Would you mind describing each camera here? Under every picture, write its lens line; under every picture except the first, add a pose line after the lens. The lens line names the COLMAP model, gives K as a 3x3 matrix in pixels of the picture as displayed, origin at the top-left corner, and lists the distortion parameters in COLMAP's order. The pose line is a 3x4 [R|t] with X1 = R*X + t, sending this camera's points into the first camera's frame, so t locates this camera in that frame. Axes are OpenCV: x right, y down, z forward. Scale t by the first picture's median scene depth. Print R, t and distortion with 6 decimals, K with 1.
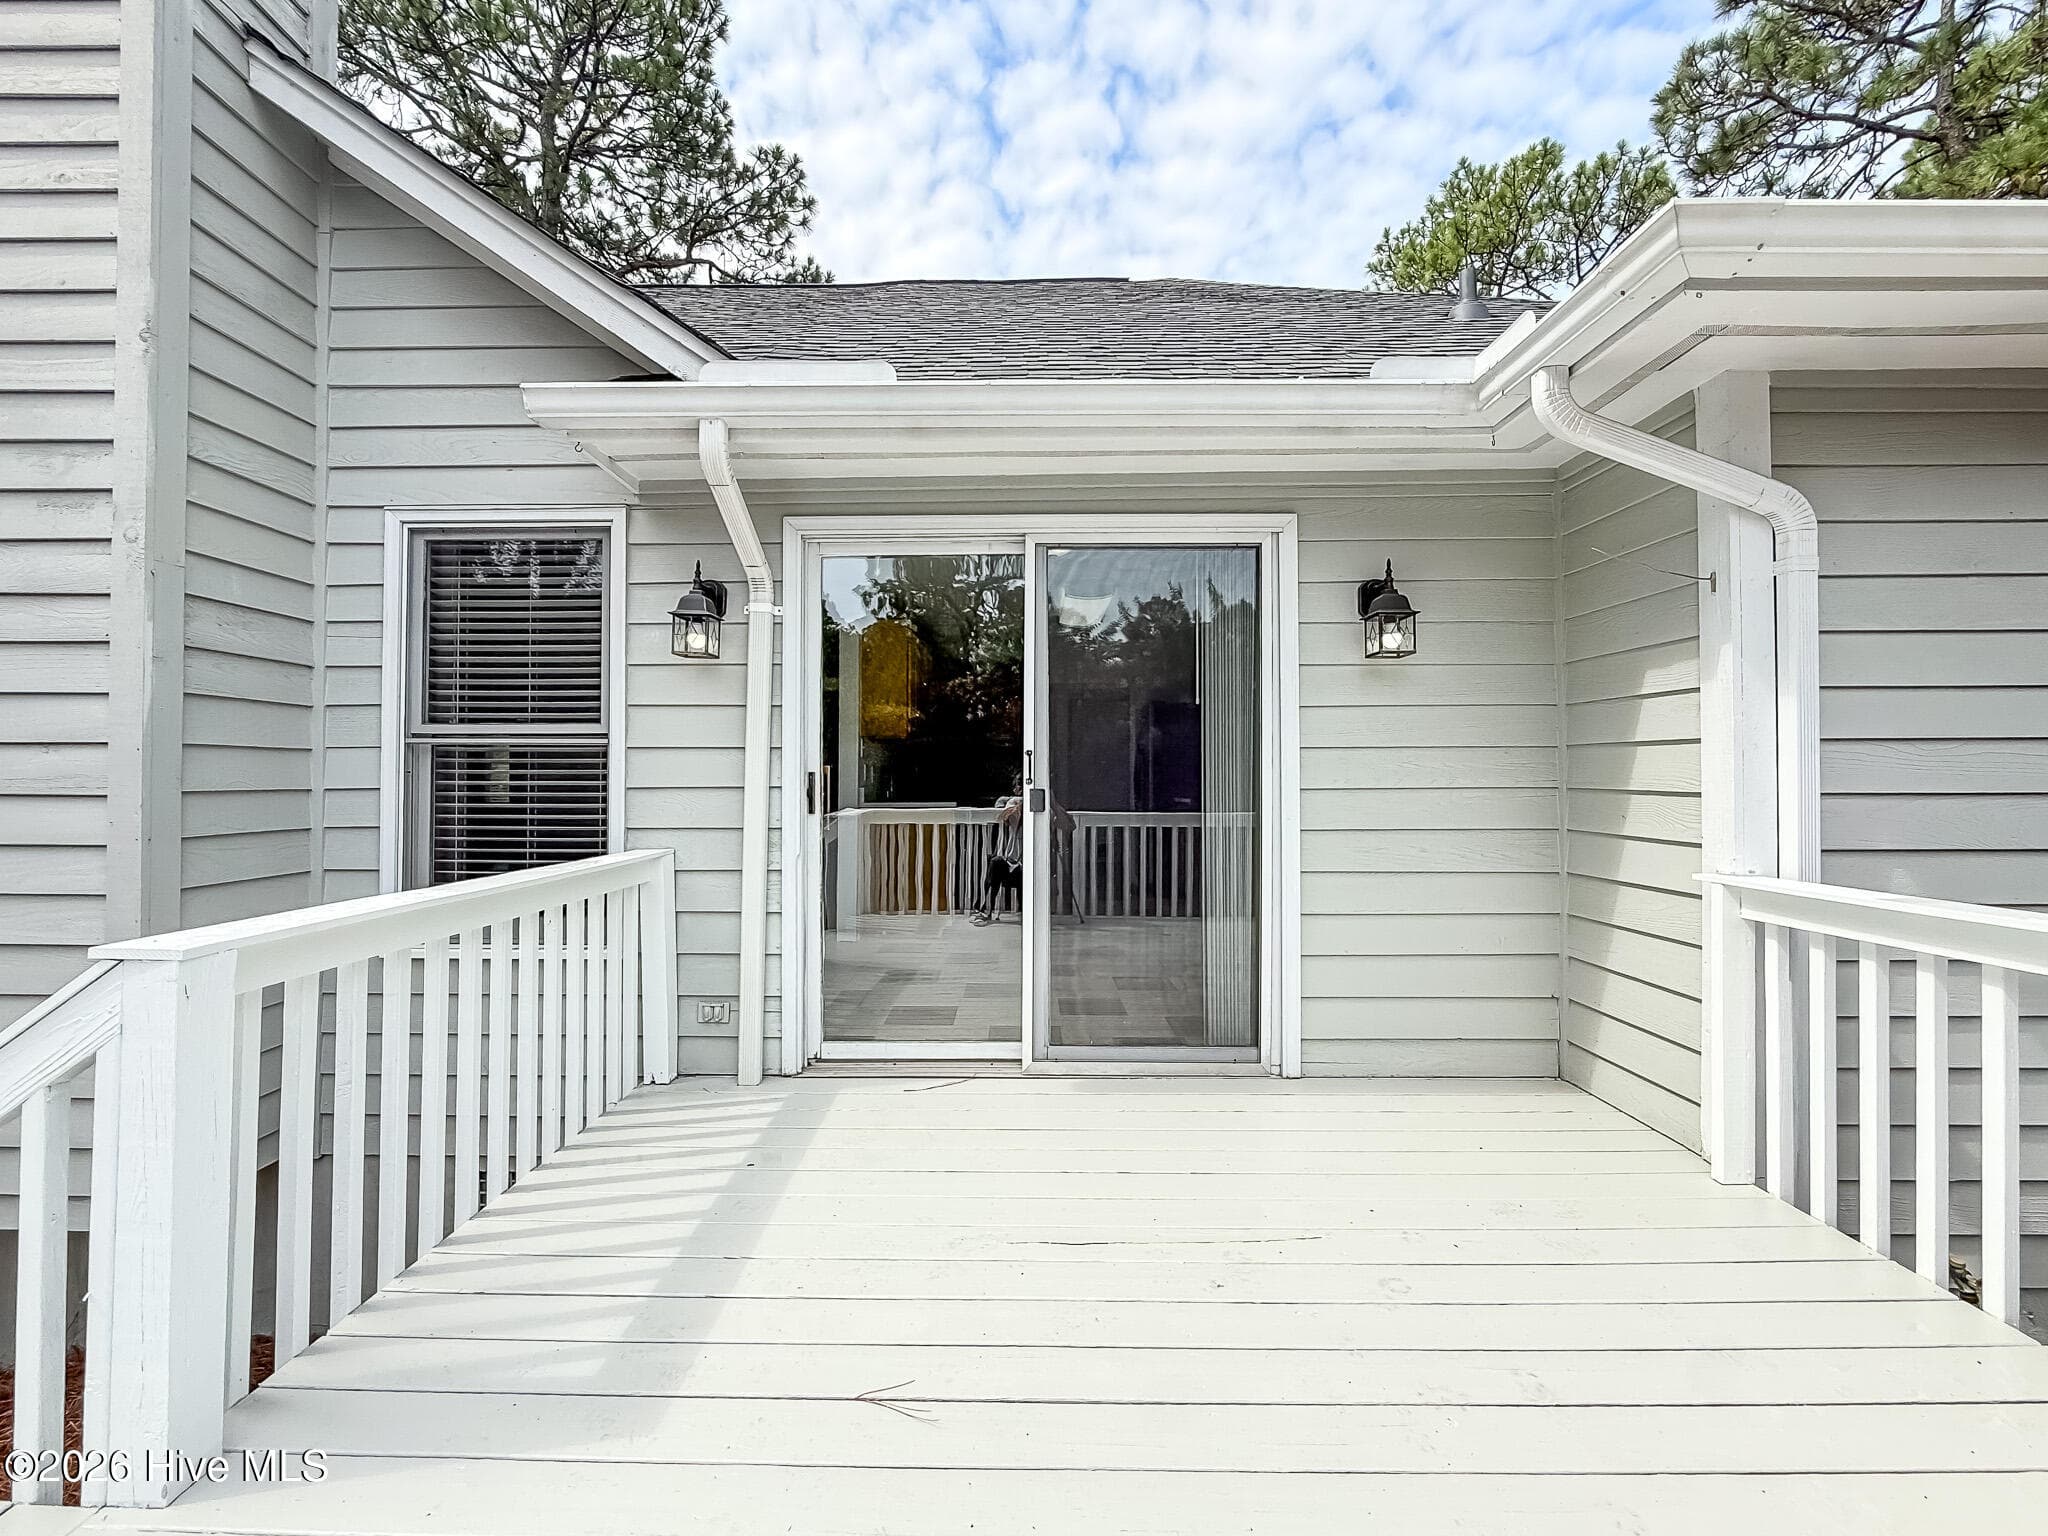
lens RADIAL K [[832.7, 0, 1007.3], [0, 832.7, 767.1], [0, 0, 1]] dist [-0.011509, 0.002489]
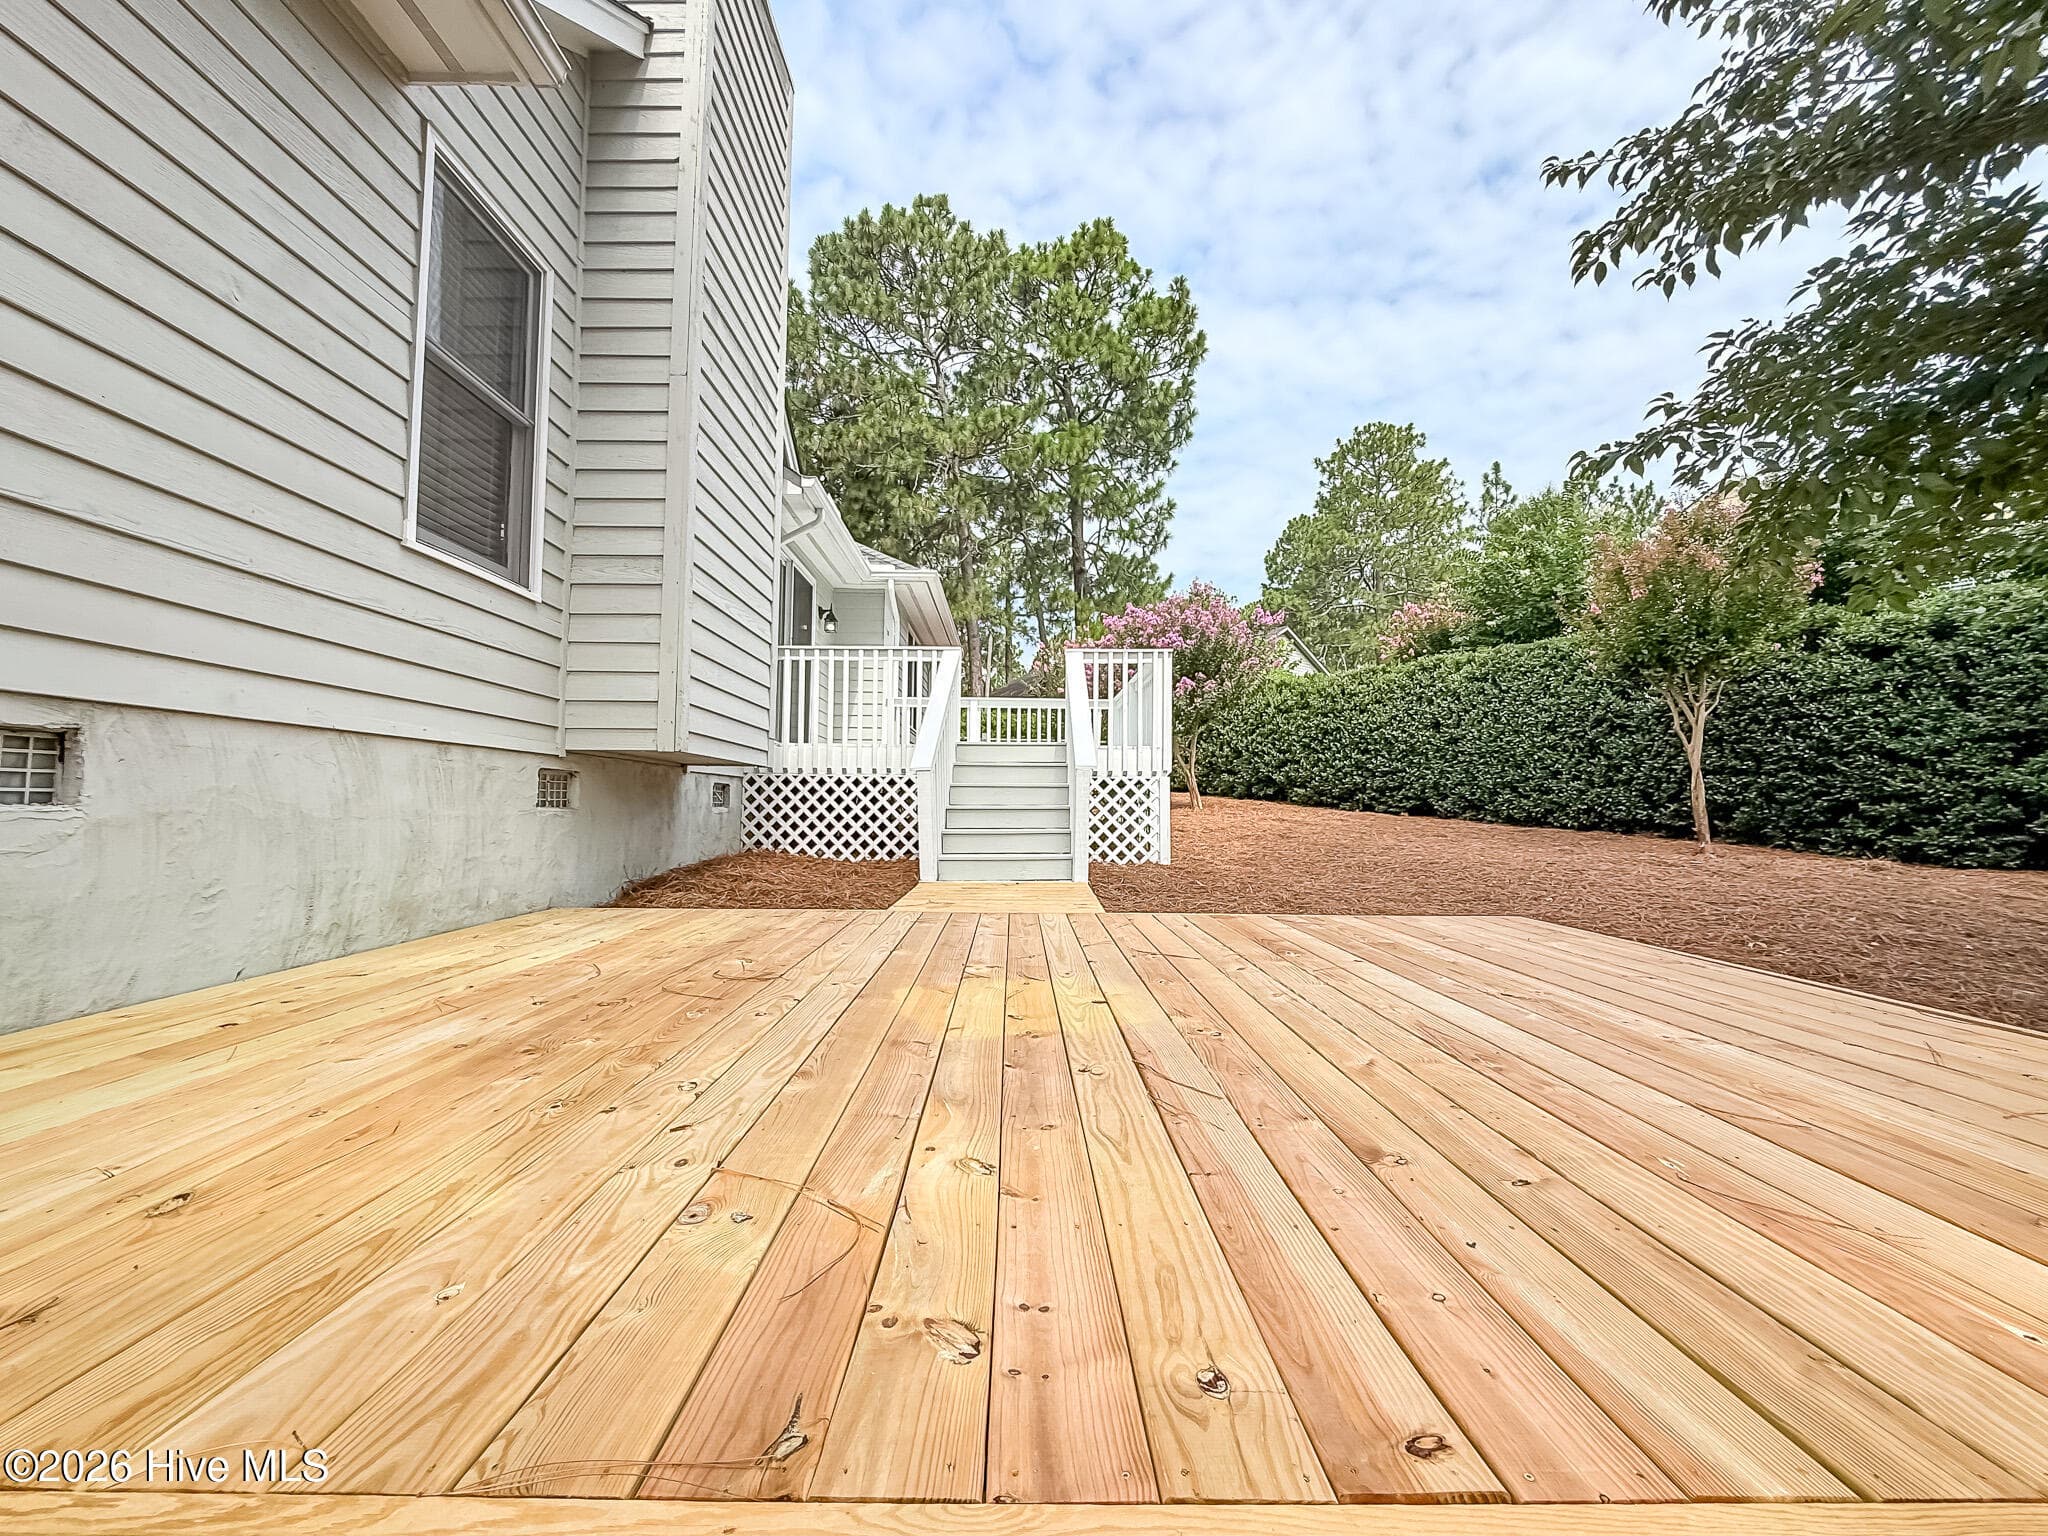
lens RADIAL K [[847.1, 0, 1018.9], [0, 847.1, 771.5], [0, 0, 1]] dist [-0.014217, 0.001134]
pose [[-0.026635, 0.041519, 0.998783, -0.587583], [-0.021996, 0.998871, -0.042109, 0.111571], [-0.999403, -0.023090, -0.025692, 0.057186]]
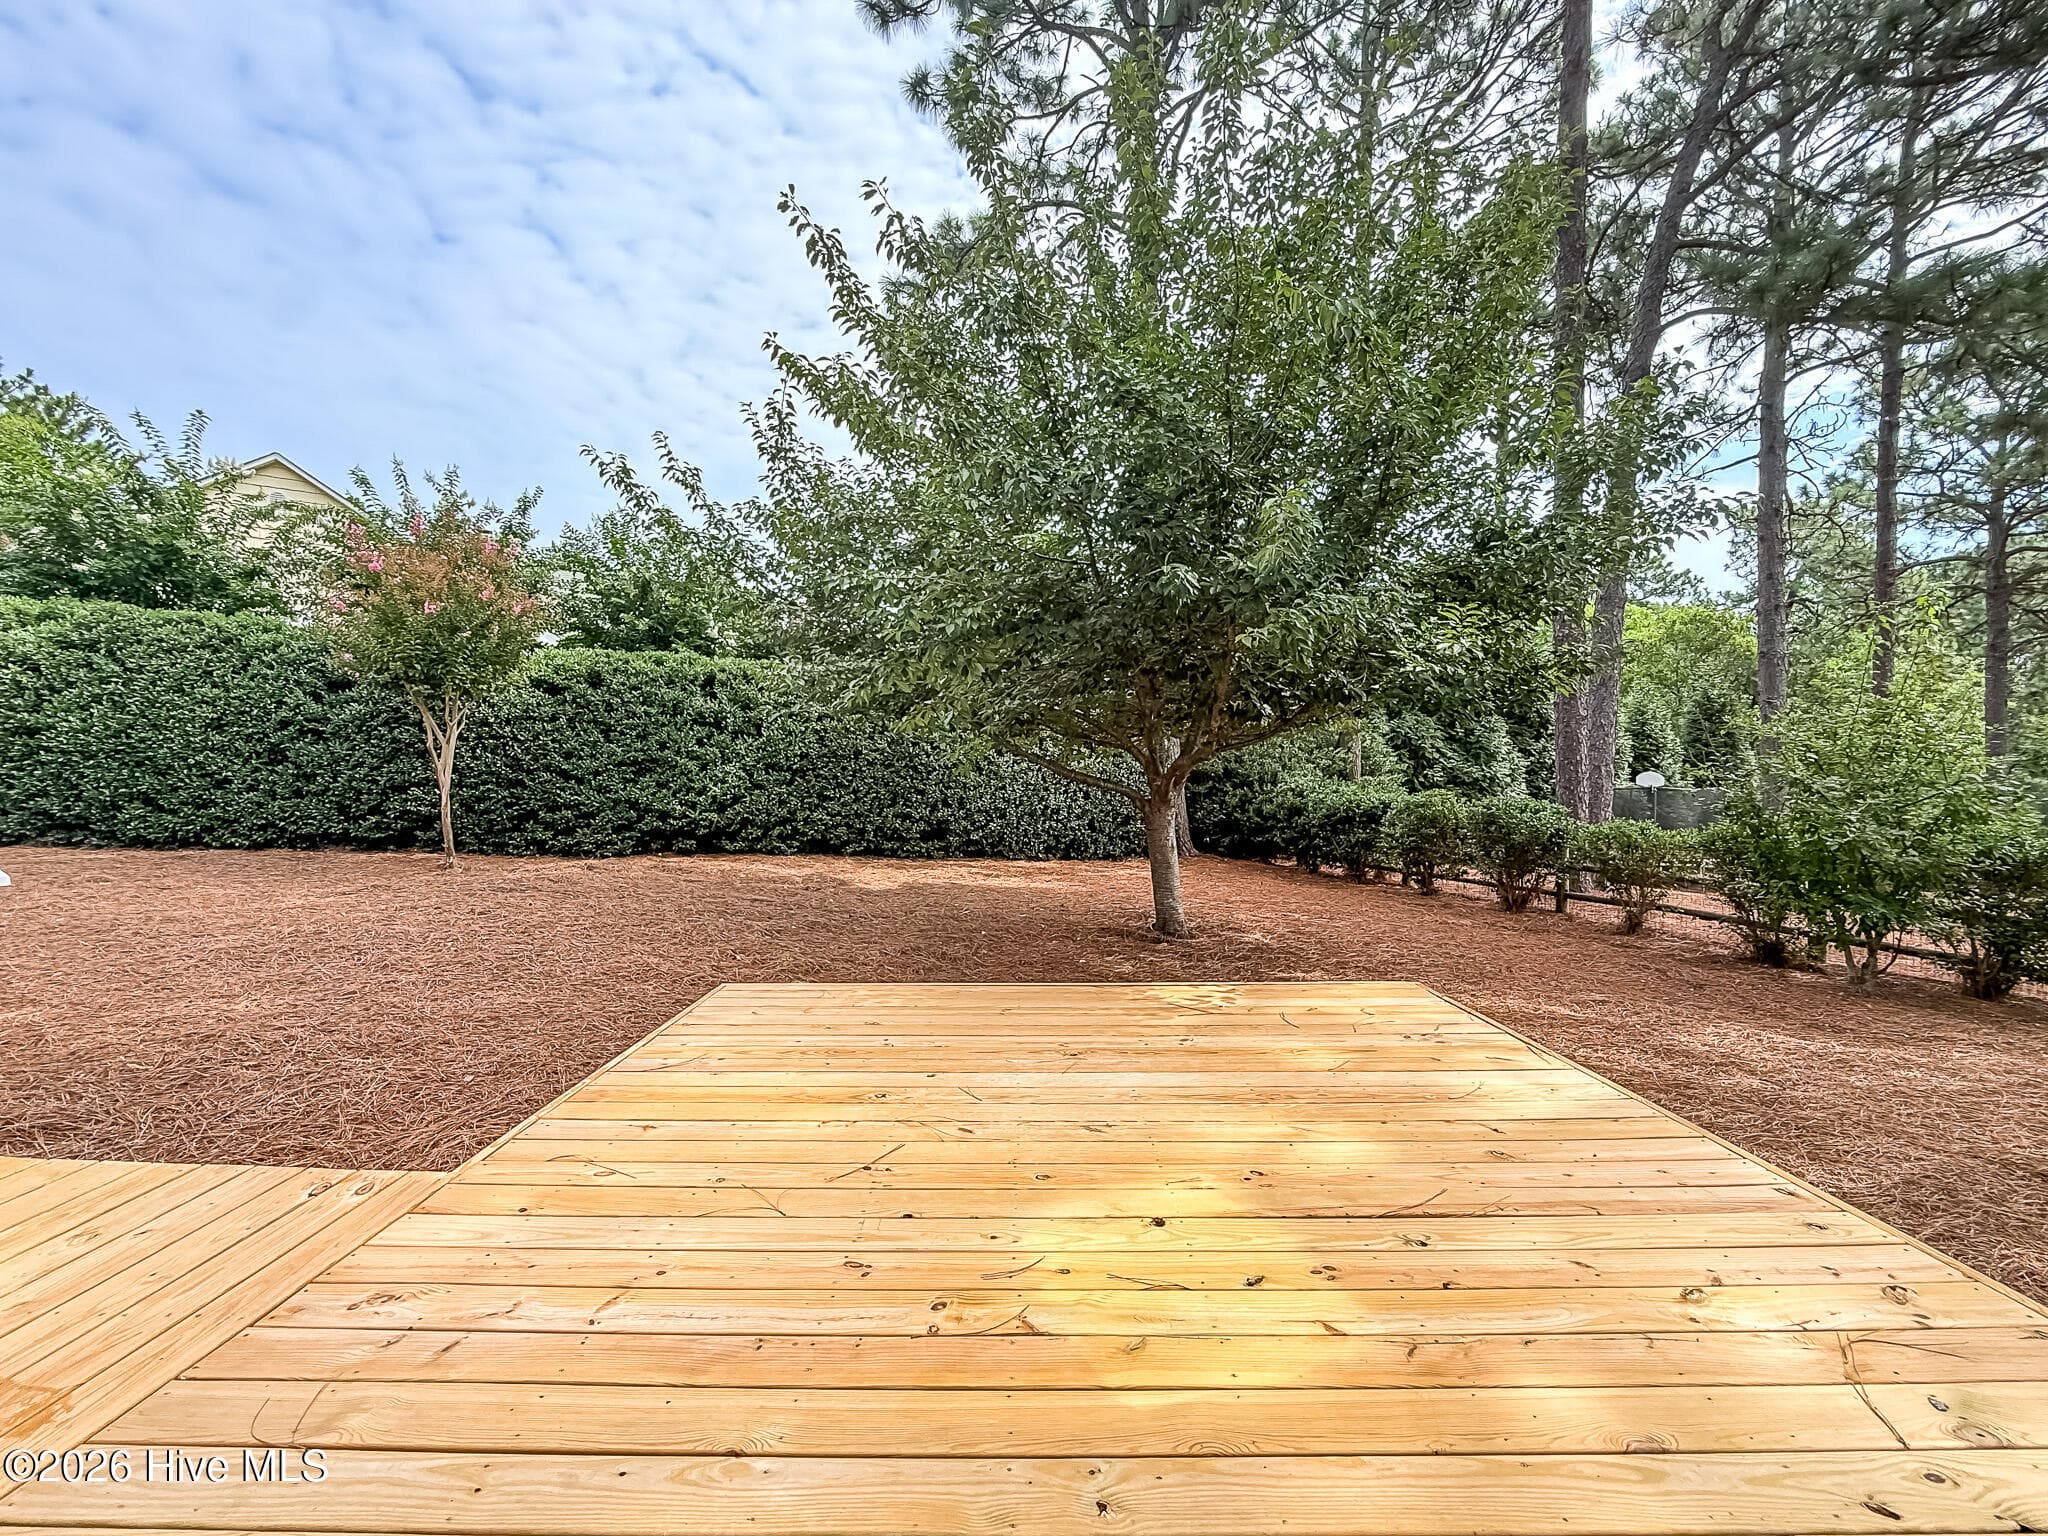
lens RADIAL K [[832.7, 0, 1016.2], [0, 832.7, 764.9], [0, 0, 1]] dist [-0.011509, 0.002489]
pose [[-0.999855, 0.007278, -0.015395, -0.401947], [0.007708, 0.999578, -0.028023, 0.076632], [0.015184, -0.028138, -0.999489, 0.179587]]
